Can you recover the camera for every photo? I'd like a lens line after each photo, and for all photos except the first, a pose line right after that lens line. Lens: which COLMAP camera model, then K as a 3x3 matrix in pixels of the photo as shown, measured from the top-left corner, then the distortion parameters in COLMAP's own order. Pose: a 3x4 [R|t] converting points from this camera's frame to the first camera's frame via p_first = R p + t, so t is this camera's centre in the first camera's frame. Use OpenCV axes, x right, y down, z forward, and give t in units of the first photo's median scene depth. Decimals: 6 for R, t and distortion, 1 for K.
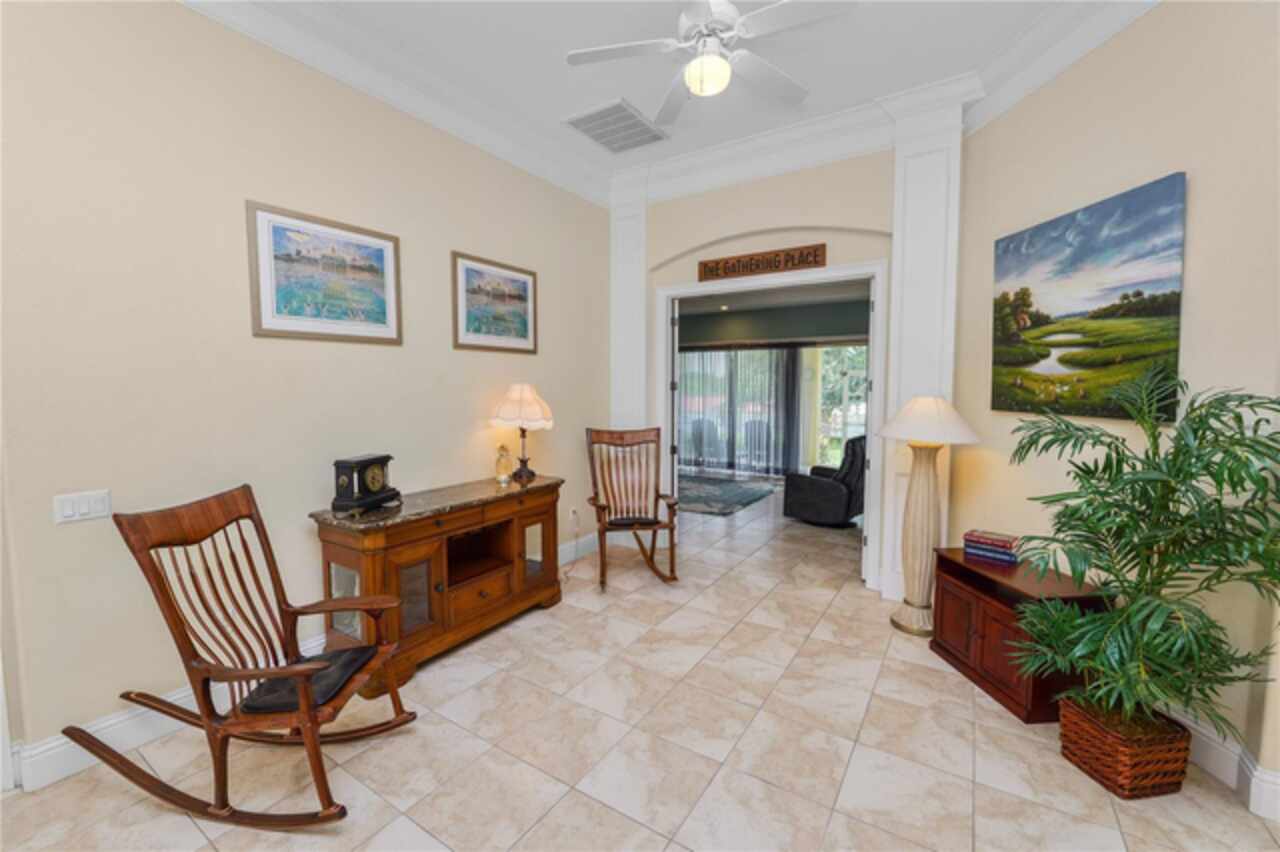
lens RADIAL K [[522.6, 0, 641.4], [0, 522.6, 423.4], [0, 0, 1]] dist [-0.010508, 0.000426]
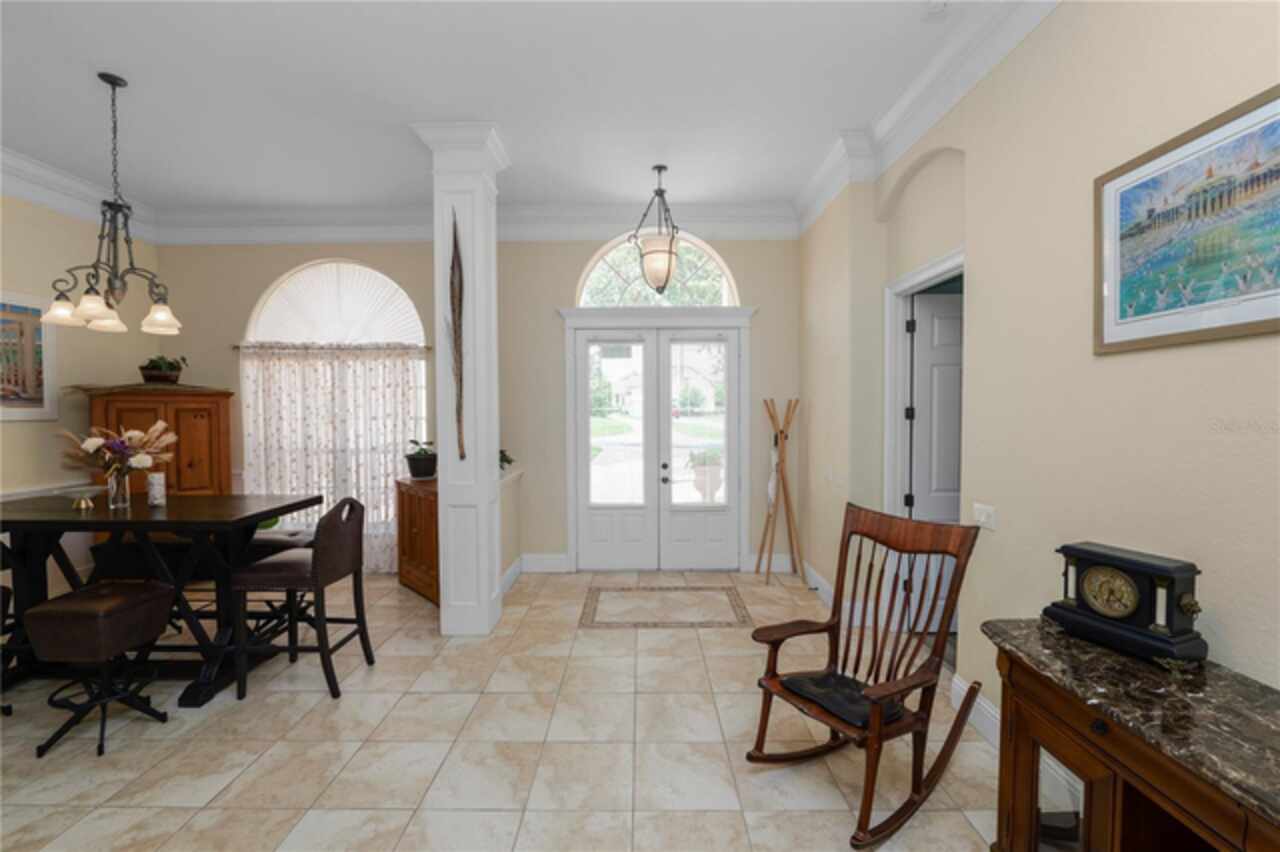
lens RADIAL K [[522.6, 0, 636.8], [0, 522.6, 423.6], [0, 0, 1]] dist [-0.010508, 0.000426]
pose [[-0.846151, 0.016445, -0.532690, 0.208551], [-0.035982, 0.995480, 0.087889, -0.107657], [0.531728, 0.093535, -0.841735, 1.230729]]
